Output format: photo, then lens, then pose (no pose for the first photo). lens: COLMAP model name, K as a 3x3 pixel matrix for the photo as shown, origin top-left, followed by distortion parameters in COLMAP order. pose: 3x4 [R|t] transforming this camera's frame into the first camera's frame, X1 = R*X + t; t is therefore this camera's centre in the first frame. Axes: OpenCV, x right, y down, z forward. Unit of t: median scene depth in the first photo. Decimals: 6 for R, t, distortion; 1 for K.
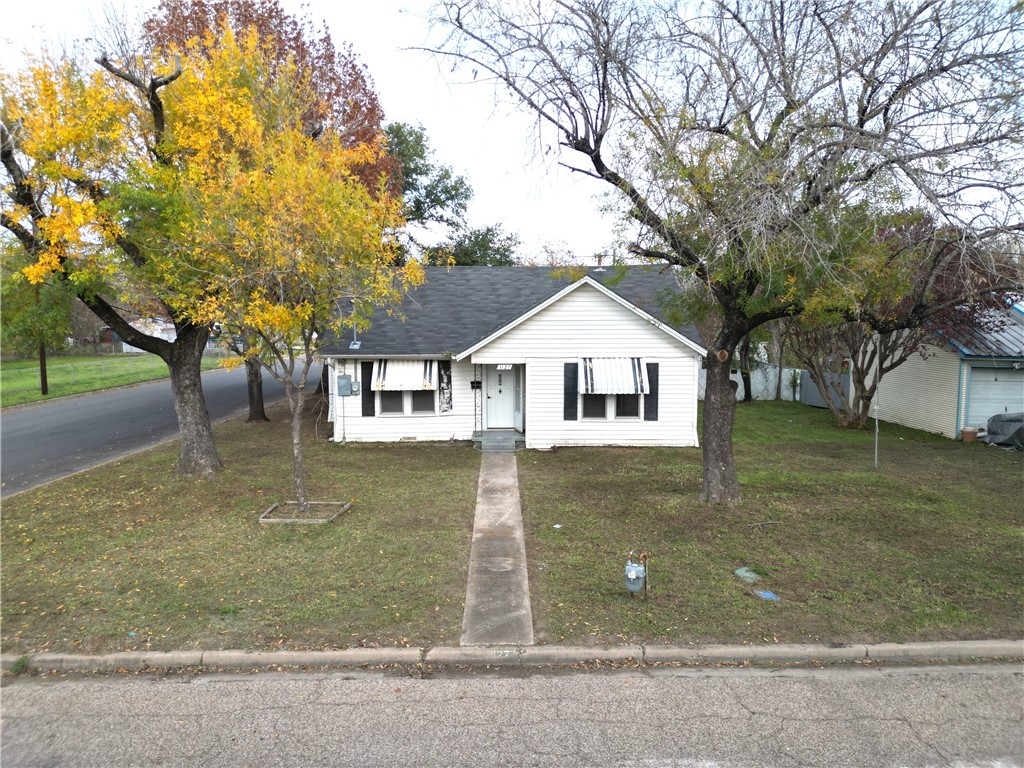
lens RADIAL K [[744.2, 0, 514.6], [0, 744.2, 386.4], [0, 0, 1]] dist [0.058618, 0.000383]
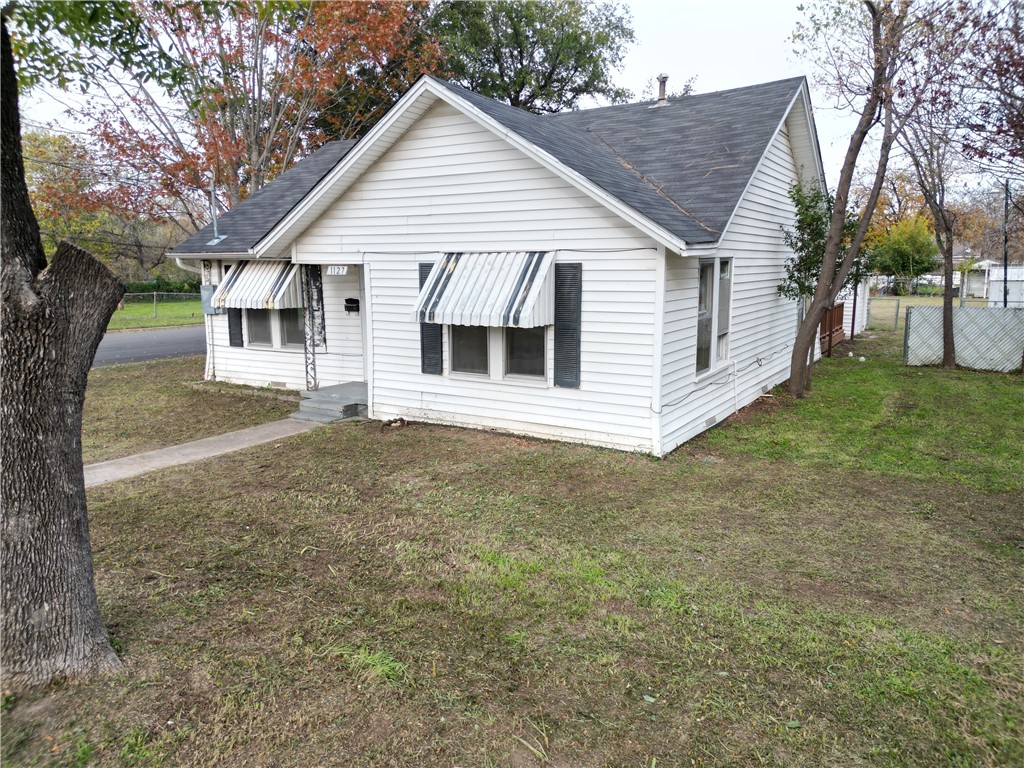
lens RADIAL K [[744.2, 0, 513.9], [0, 744.2, 381.0], [0, 0, 1]] dist [0.058618, 0.000383]
pose [[0.849371, 0.079555, -0.521766, 0.399388], [-0.045748, 0.995951, 0.077383, 0.006901], [0.525809, -0.041857, 0.849572, 0.584518]]
